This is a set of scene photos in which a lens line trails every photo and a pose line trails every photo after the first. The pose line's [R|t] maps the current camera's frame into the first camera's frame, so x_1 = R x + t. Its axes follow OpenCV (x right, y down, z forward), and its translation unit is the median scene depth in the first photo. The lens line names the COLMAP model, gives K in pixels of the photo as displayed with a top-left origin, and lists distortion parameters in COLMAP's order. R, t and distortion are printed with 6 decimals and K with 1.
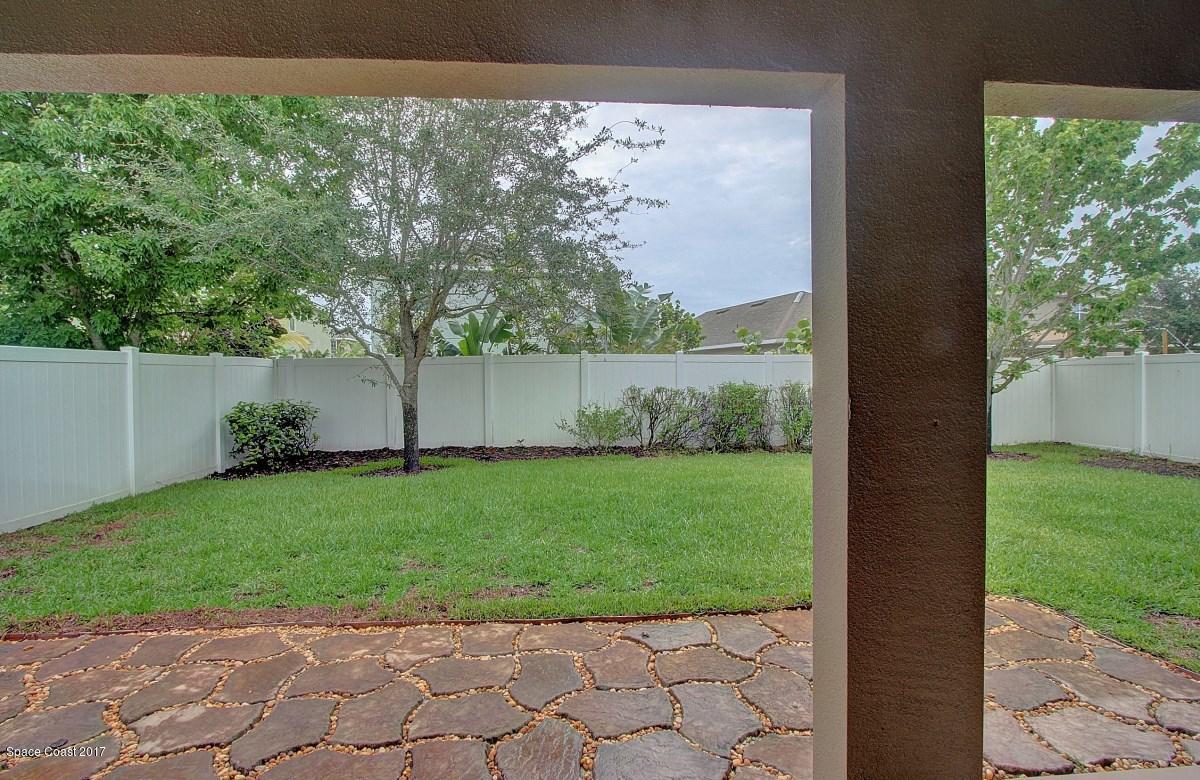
lens RADIAL K [[571.9, 0, 599.8], [0, 571.9, 378.3], [0, 0, 1]] dist [-0.015896, 0.000395]
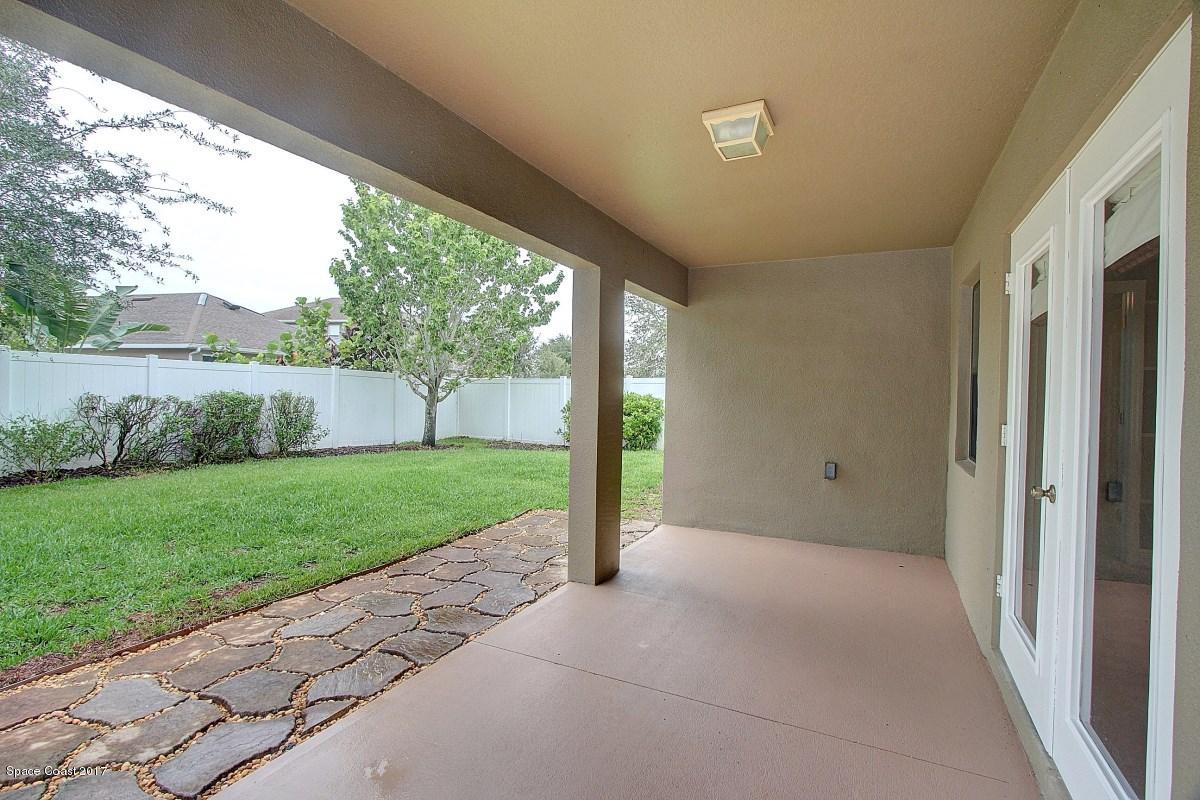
lens RADIAL K [[552.4, 0, 600.5], [0, 552.4, 401.8], [0, 0, 1]] dist [-0.011915, 0.000008]
pose [[0.511860, 0.000194, 0.859069, -0.338253], [-0.020809, 0.999709, 0.012173, 0.000841], [-0.858817, -0.024107, 0.511715, -0.045449]]
